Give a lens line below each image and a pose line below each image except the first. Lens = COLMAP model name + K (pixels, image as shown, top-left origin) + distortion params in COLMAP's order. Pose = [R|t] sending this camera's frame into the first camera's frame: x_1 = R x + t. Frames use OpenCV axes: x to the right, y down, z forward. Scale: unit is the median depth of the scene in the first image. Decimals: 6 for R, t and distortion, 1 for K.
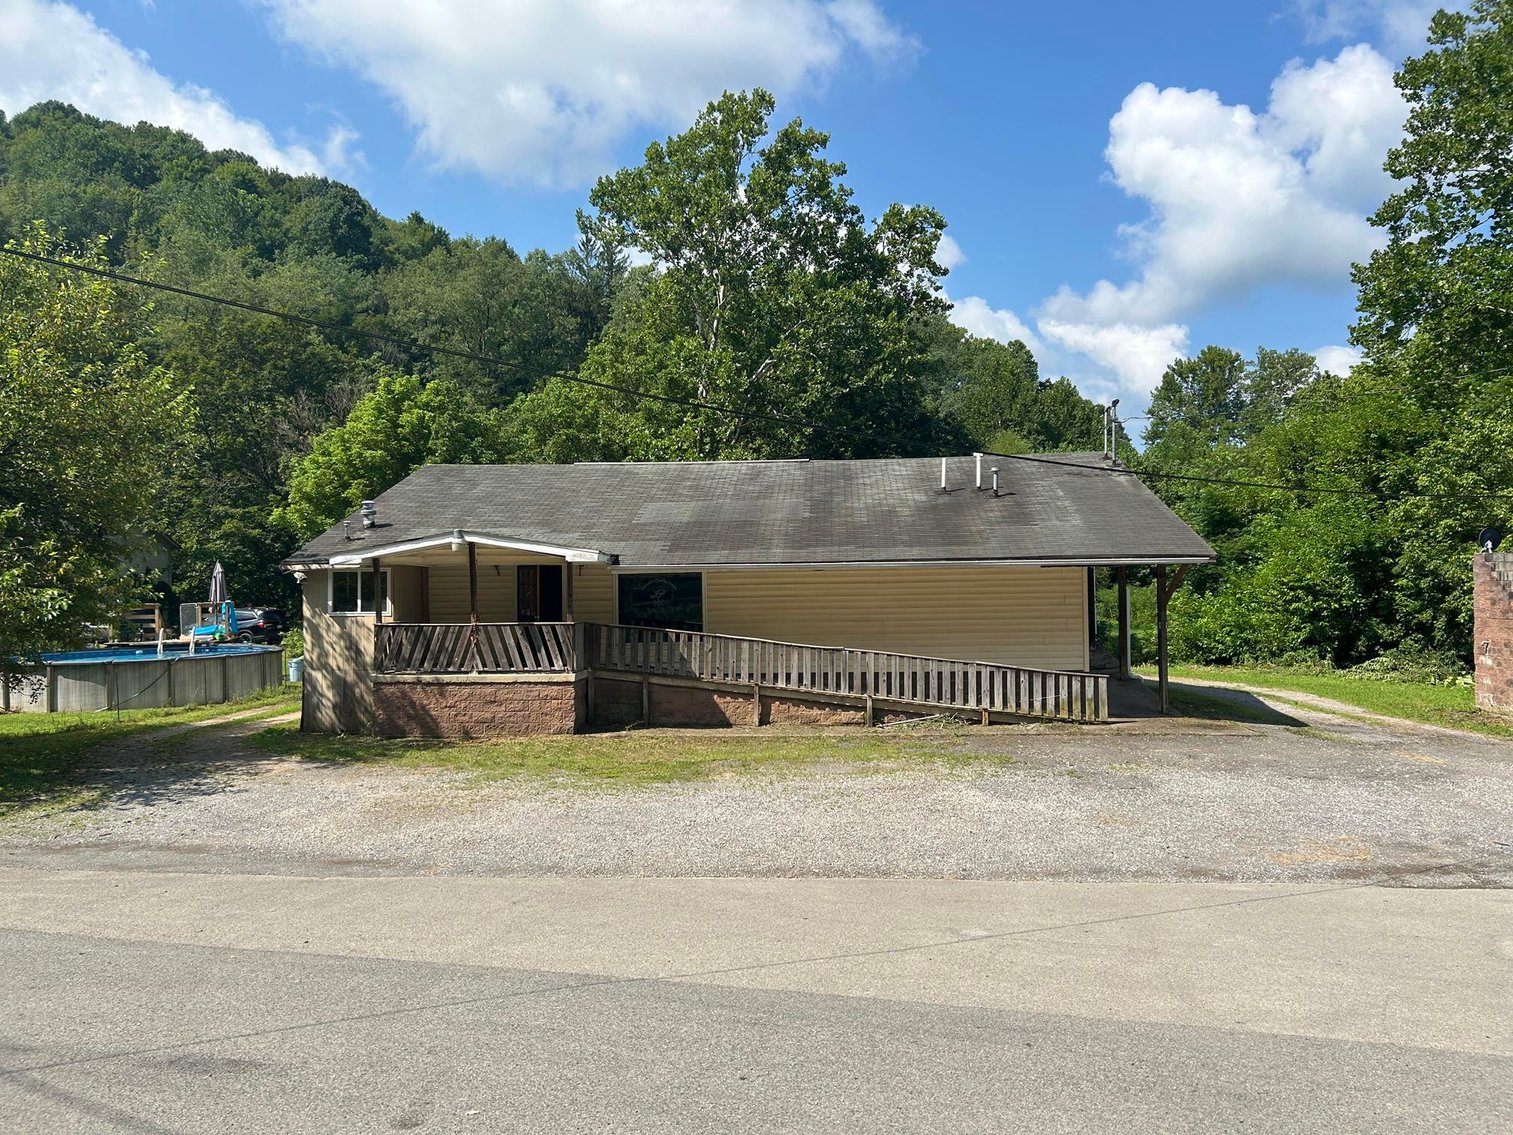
lens RADIAL K [[1129.9, 0, 764.6], [0, 1129.9, 567.7], [0, 0, 1]] dist [0.077791, -0.105767]
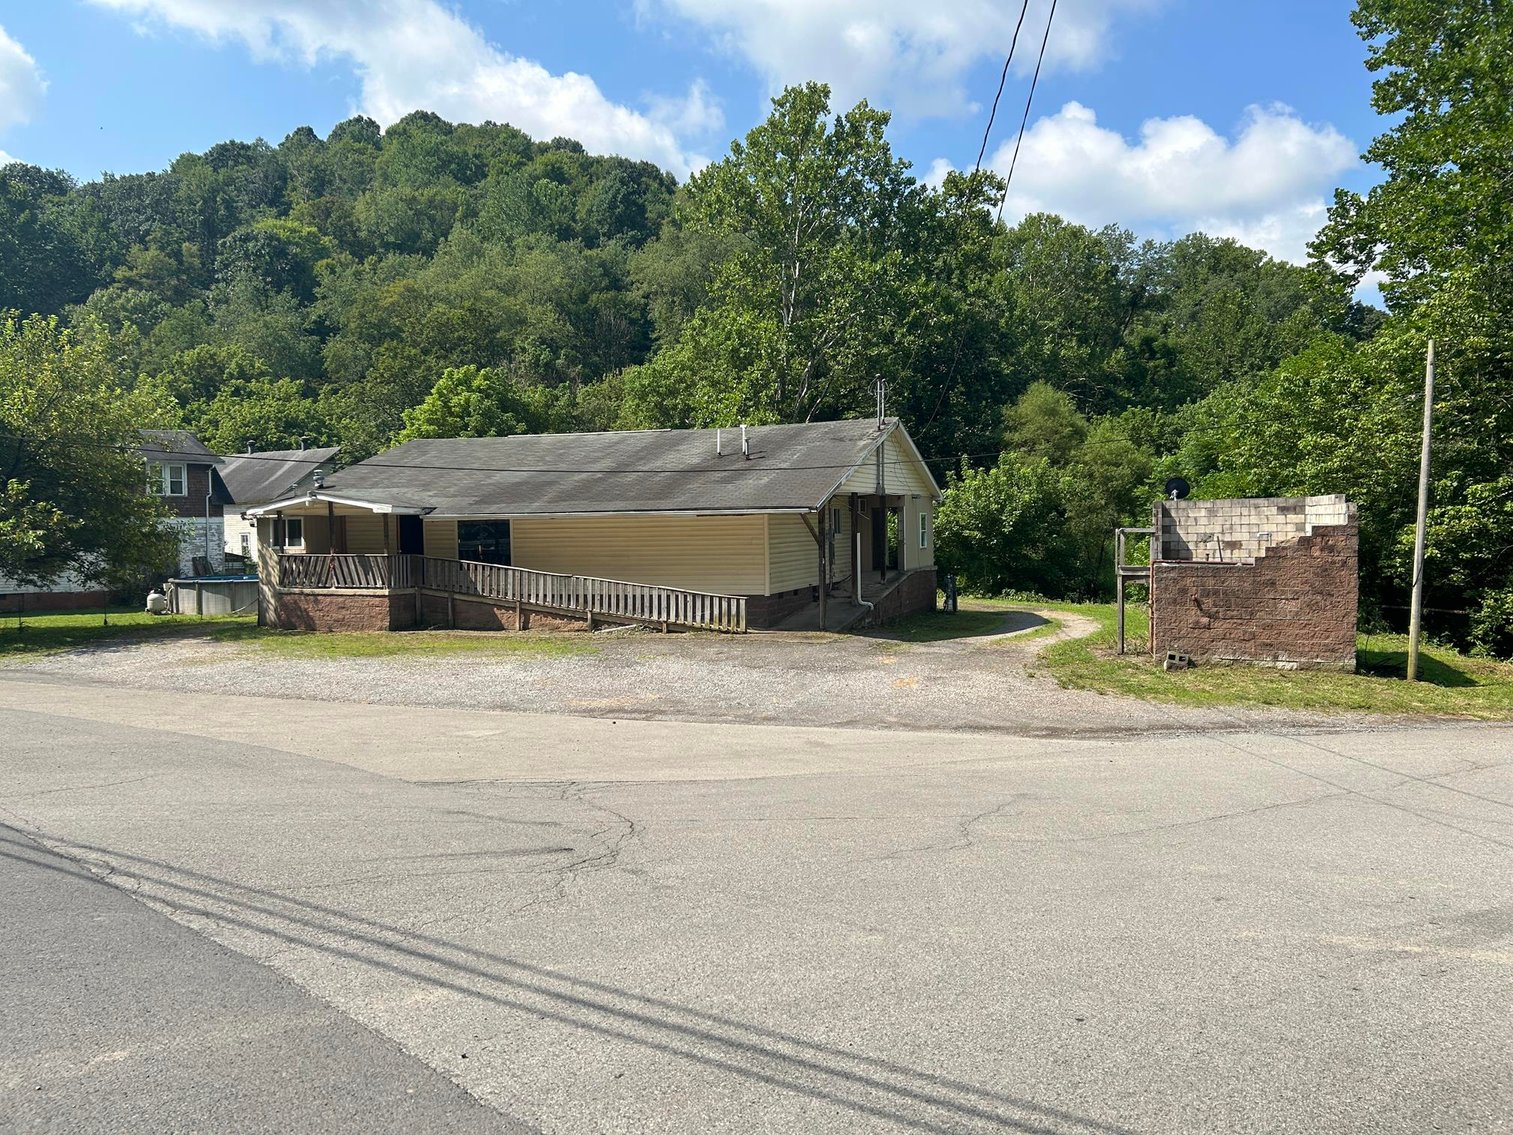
lens RADIAL K [[1128.4, 0, 759.5], [0, 1128.4, 574.7], [0, 0, 1]] dist [0.149696, -0.403550]
pose [[0.951875, 0.012809, -0.306220, 0.508505], [0.004404, 0.998452, 0.055453, -0.003612], [0.306456, -0.054133, 0.950344, -0.173593]]
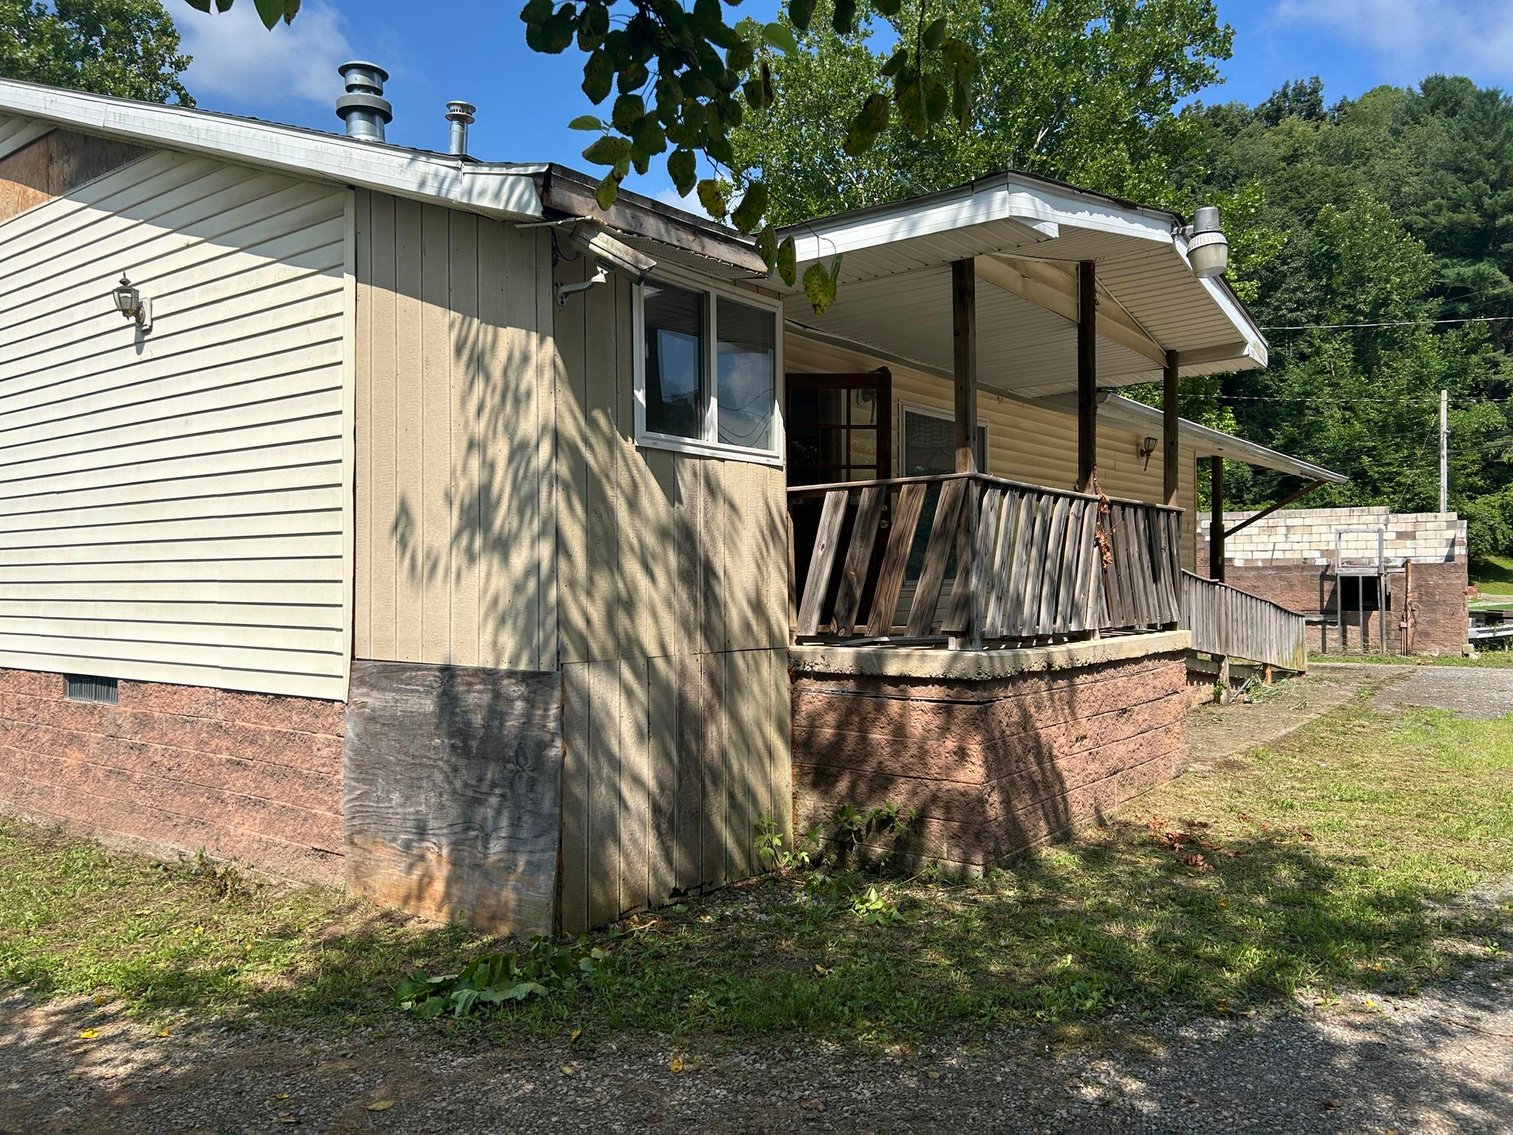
lens RADIAL K [[1131.8, 0, 756.5], [0, 1131.8, 567.5], [0, 0, 1]] dist [0.070210, -0.061713]
pose [[0.550116, 0.015137, 0.834951, -0.420524], [-0.002808, 0.999864, -0.016276, 0.053239], [-0.835083, 0.006609, 0.550084, 0.619390]]
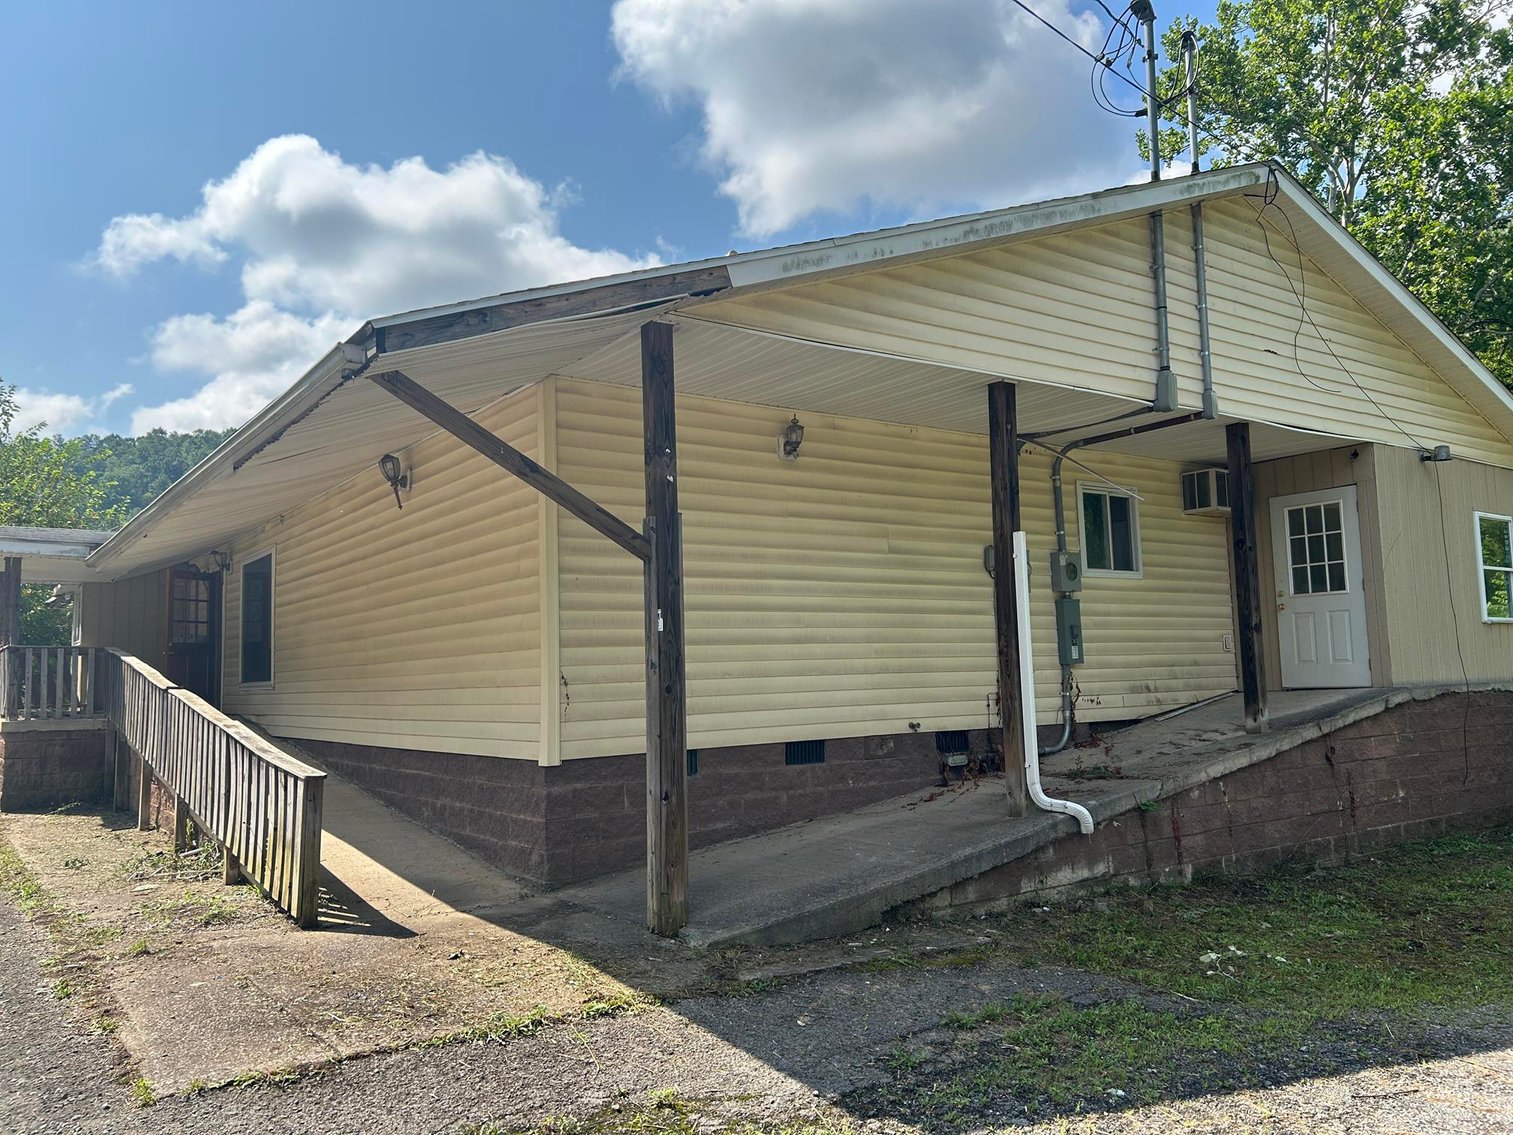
lens RADIAL K [[1146.8, 0, 757.4], [0, 1146.8, 554.6], [0, 0, 1]] dist [0.084246, -0.090873]
pose [[0.626112, -0.084142, -0.775180, 0.455911], [0.023413, 0.995741, -0.089173, 0.044575], [0.779382, 0.037682, 0.625415, 0.617074]]
